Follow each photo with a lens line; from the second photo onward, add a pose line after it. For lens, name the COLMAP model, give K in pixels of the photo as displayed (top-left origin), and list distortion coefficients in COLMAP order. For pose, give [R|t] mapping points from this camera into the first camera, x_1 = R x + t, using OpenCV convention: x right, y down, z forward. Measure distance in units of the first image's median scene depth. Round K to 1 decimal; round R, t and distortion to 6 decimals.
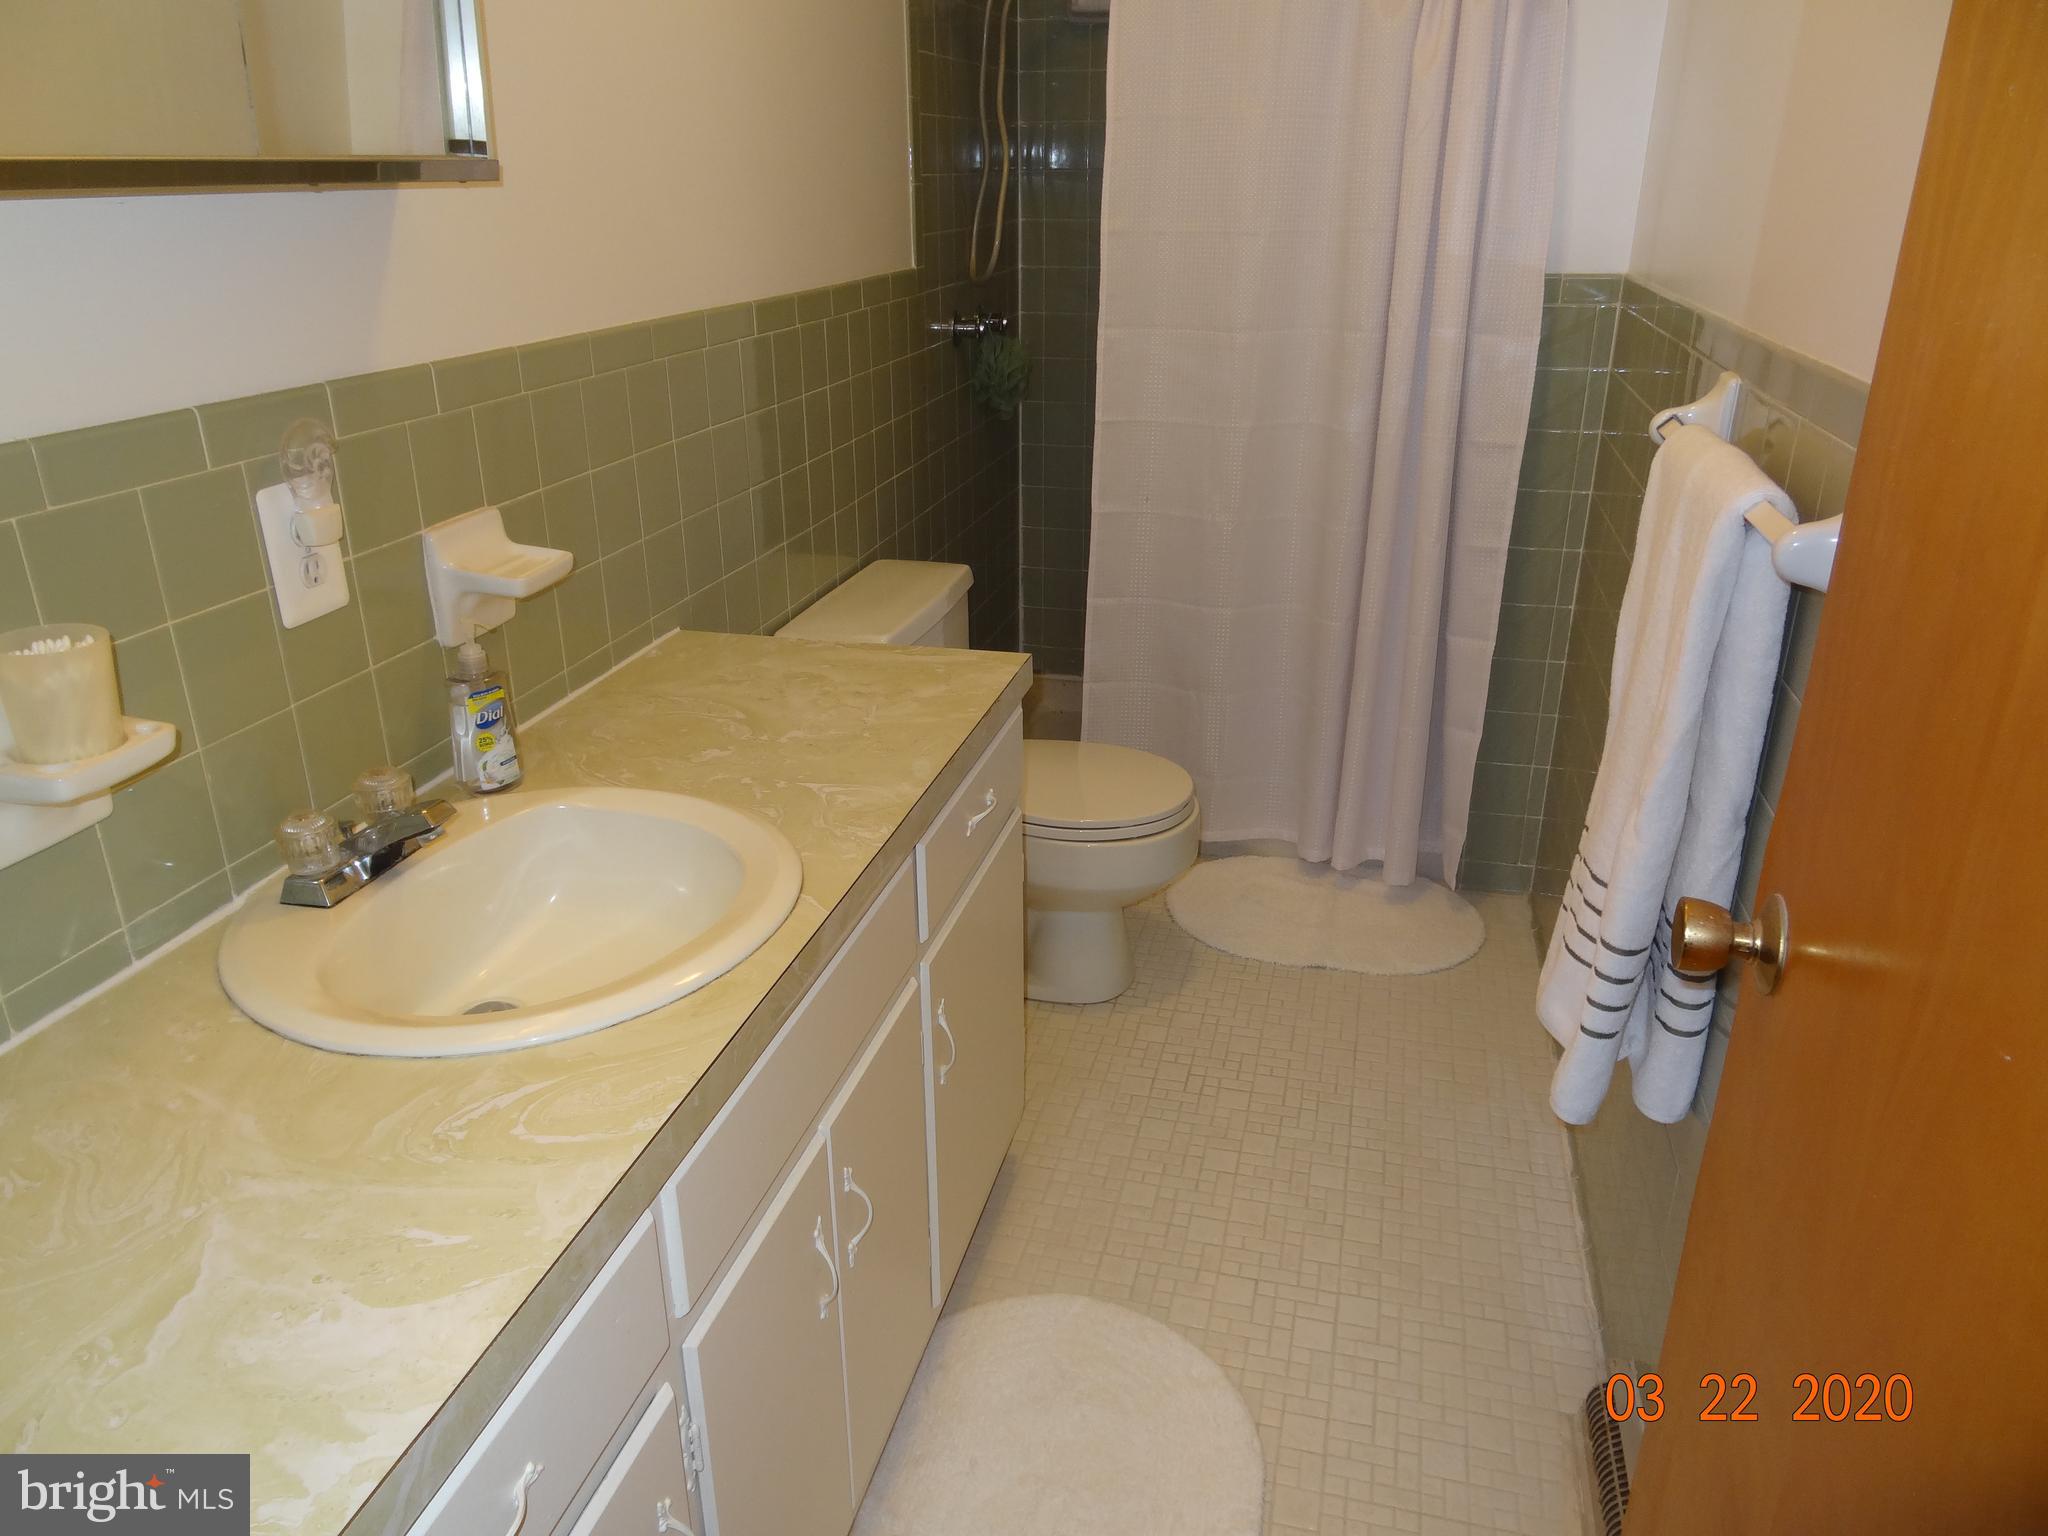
lens RADIAL K [[1431.6, 0, 1030.5], [0, 1431.6, 771.1], [0, 0, 1]] dist [0.000058, -0.006724]
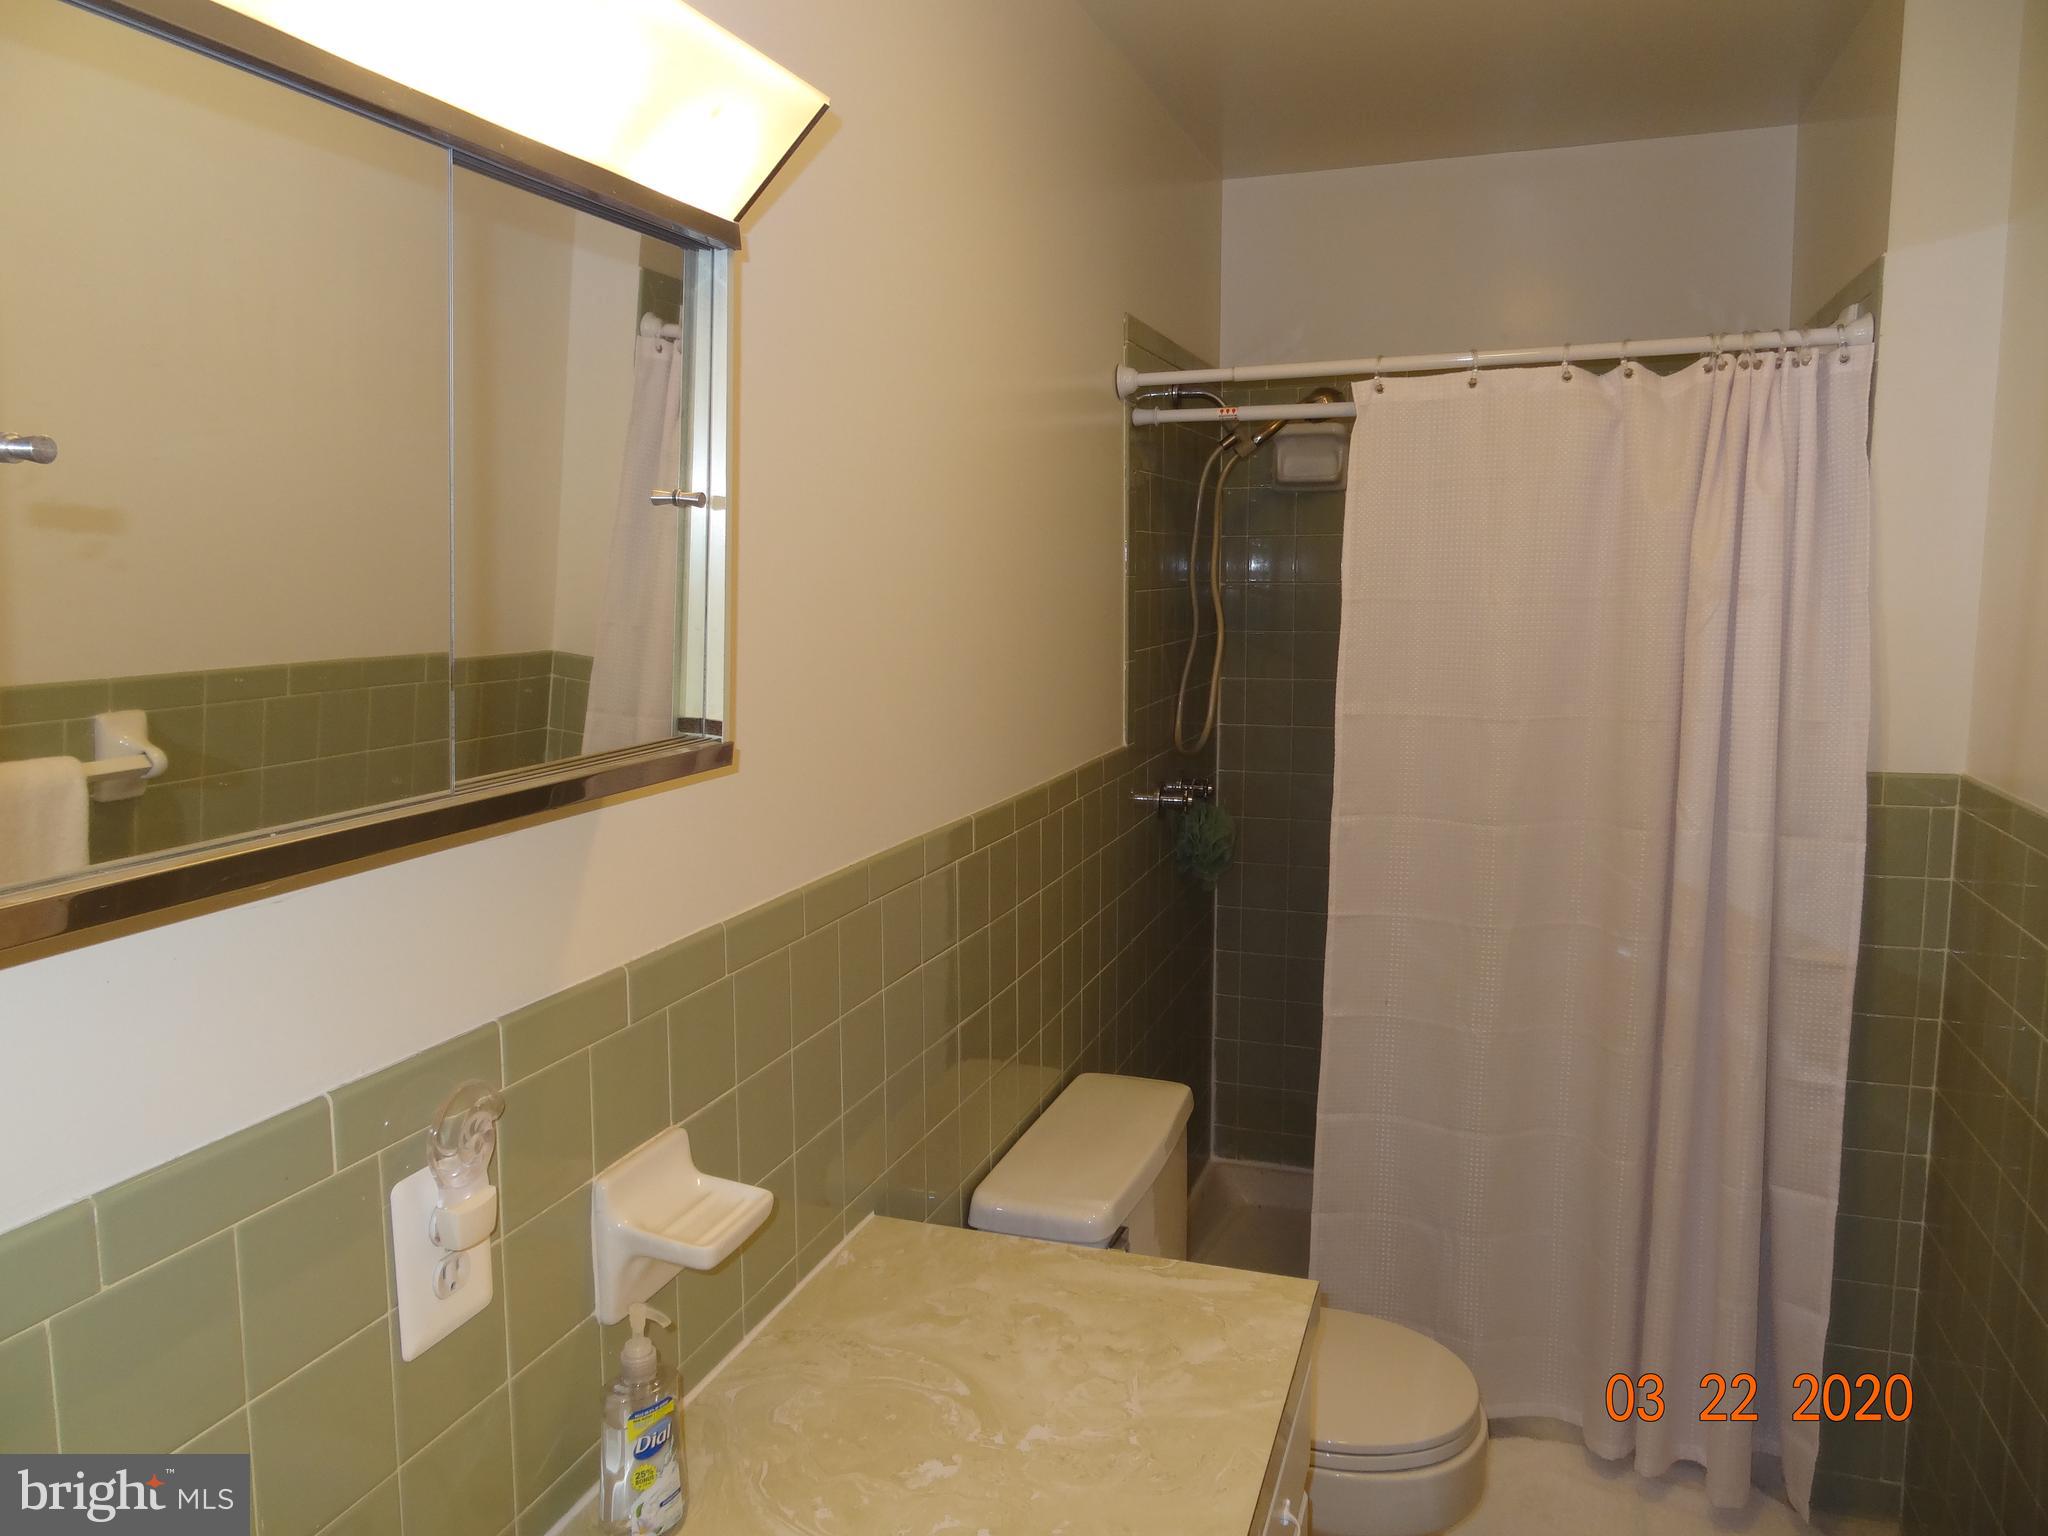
lens RADIAL K [[1431.6, 0, 1023.1], [0, 1431.6, 761.2], [0, 0, 1]] dist [0.000058, -0.006724]
pose [[0.995773, 0.009915, -0.091311, -0.096447], [-0.033388, 0.965222, -0.259291, -0.154387], [0.085565, 0.261244, 0.961473, 0.164243]]
